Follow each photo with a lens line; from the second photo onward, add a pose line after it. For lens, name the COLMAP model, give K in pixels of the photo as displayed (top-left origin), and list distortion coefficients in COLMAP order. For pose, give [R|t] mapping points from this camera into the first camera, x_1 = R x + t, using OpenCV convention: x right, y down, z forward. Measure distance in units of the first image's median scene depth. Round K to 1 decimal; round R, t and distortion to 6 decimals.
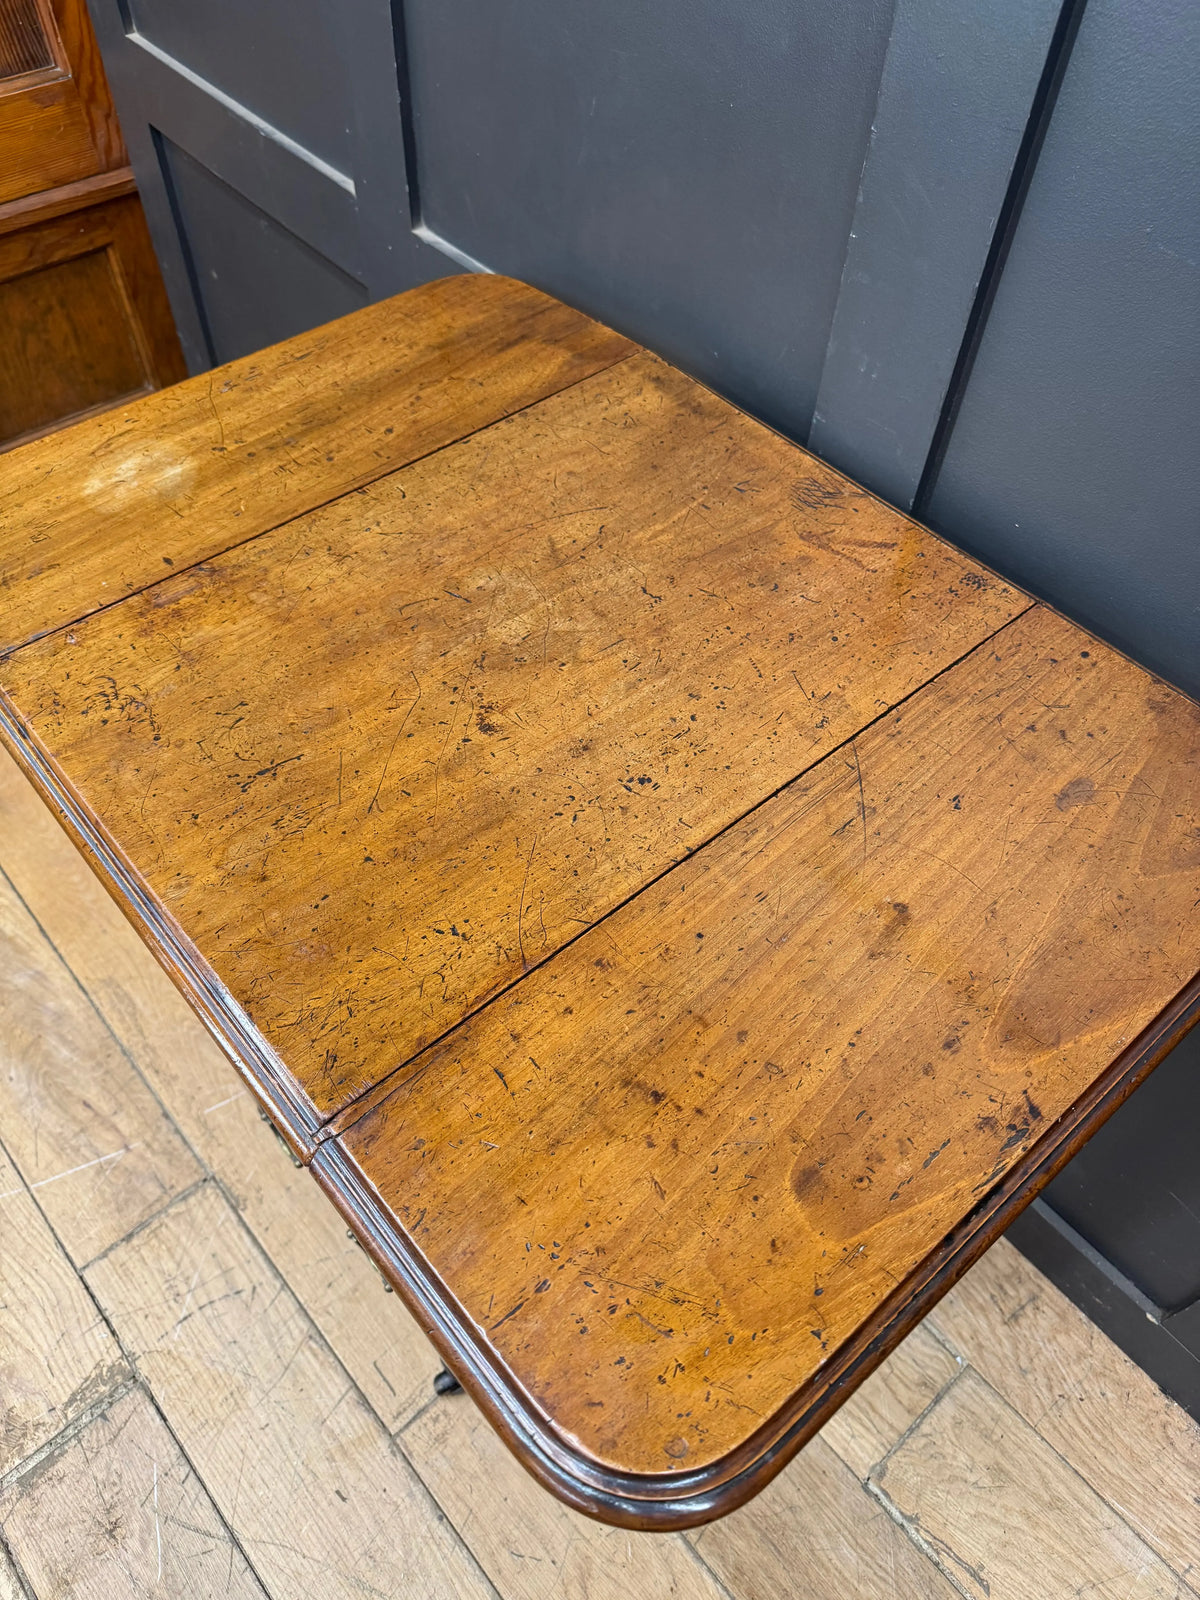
lens RADIAL K [[1126.1, 0, 601.4], [0, 1126.1, 844.9], [0, 0, 1]] dist [0.128280, -0.166510]
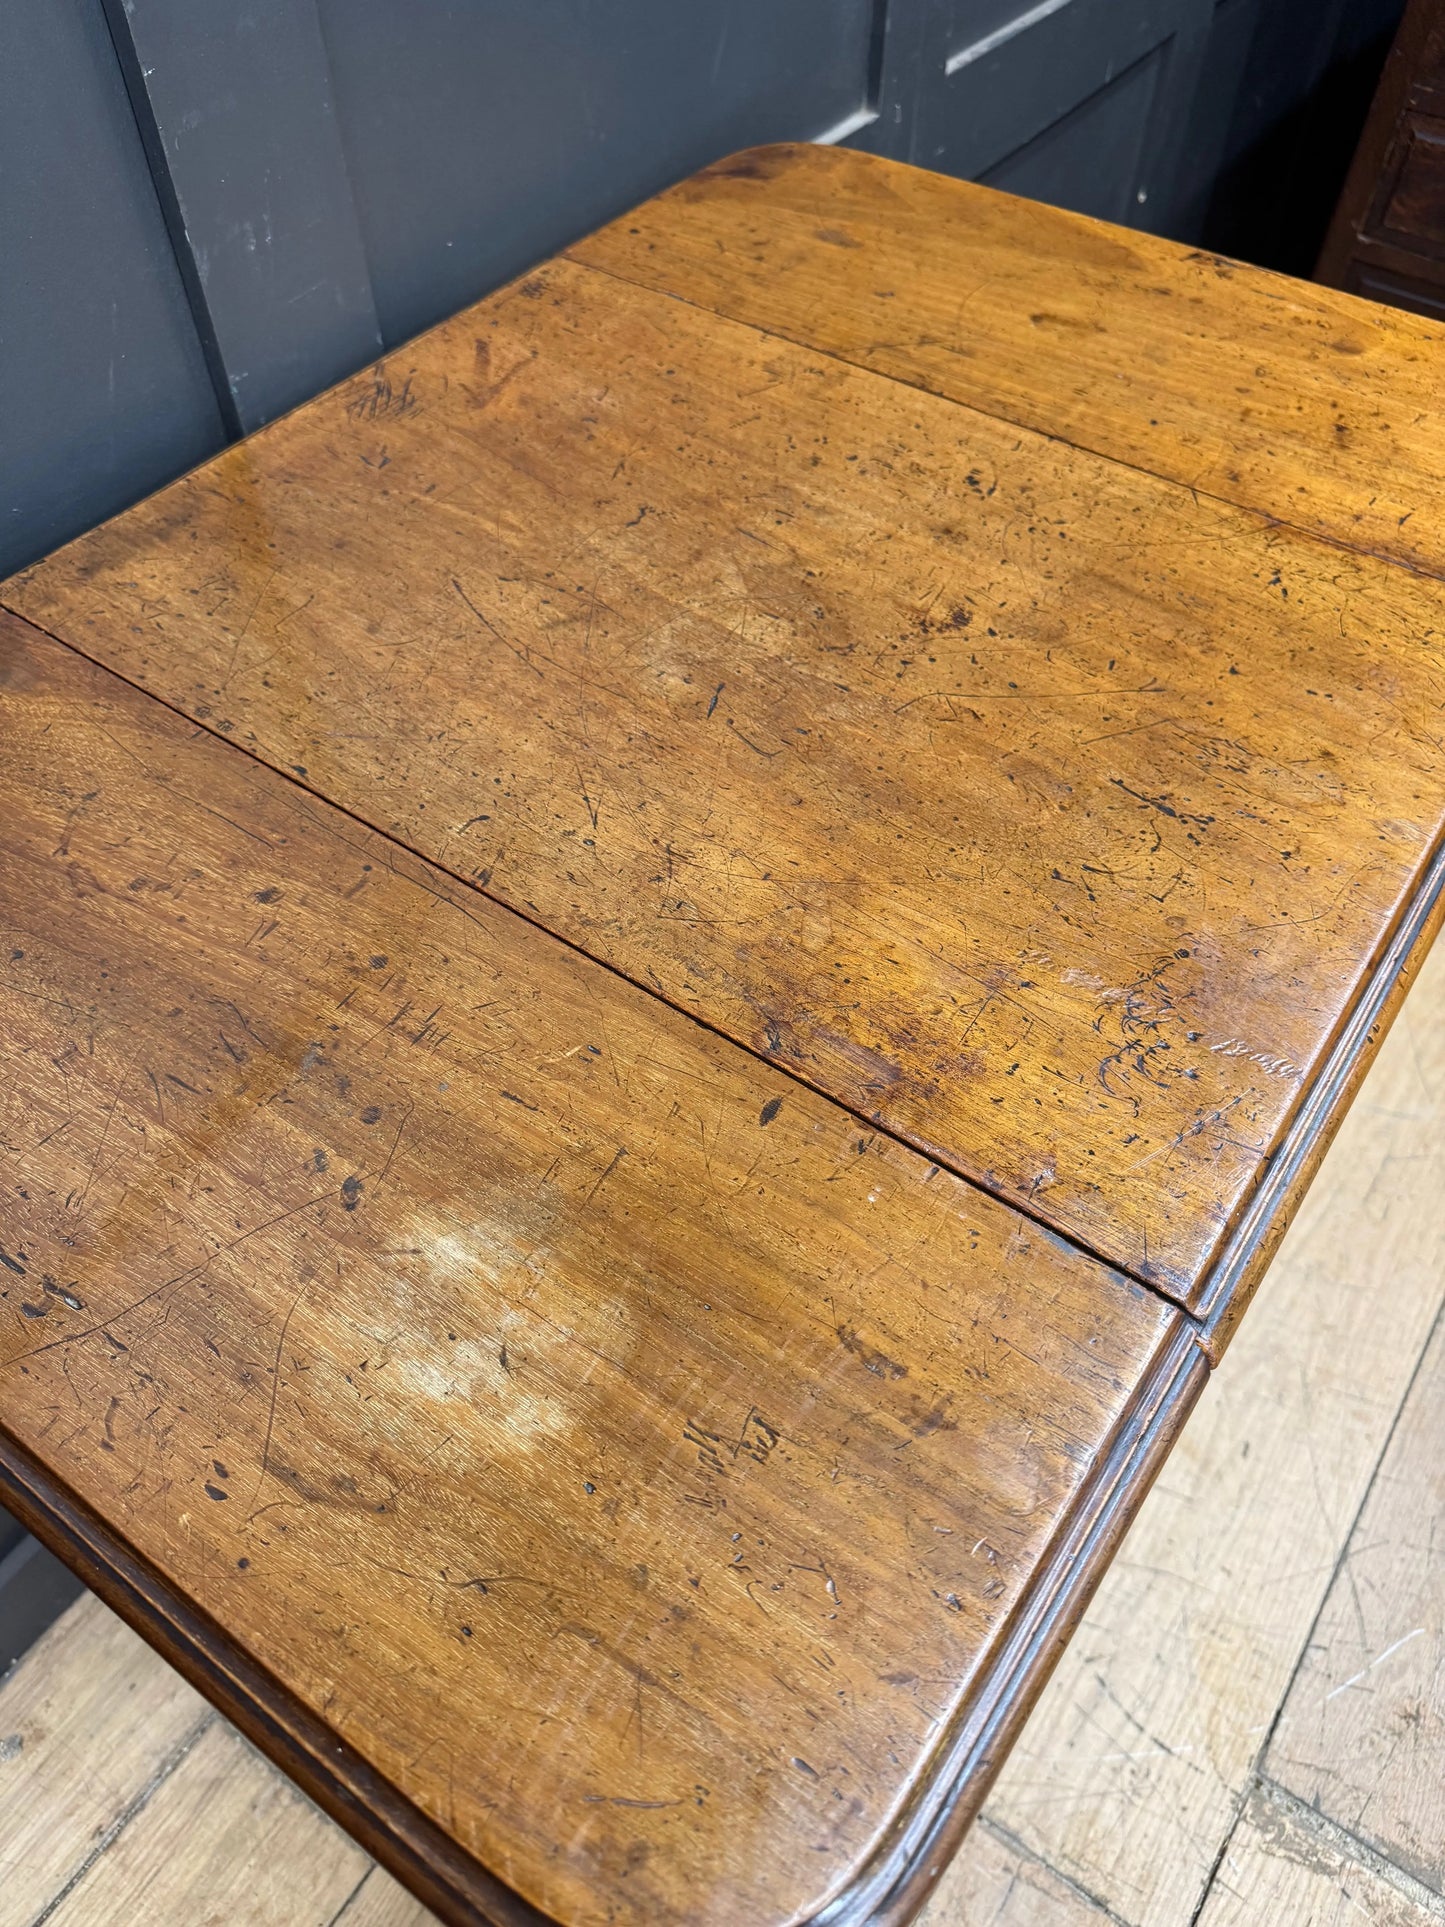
lens RADIAL K [[1393.2, 0, 722.1], [0, 1393.2, 965.6], [0, 0, 1]] dist [0.024863, -0.042561]
pose [[-0.247229, -0.775182, 0.581353, -0.663551], [0.769938, 0.207100, 0.603577, -0.627740], [-0.588280, 0.596827, 0.545641, 0.657566]]
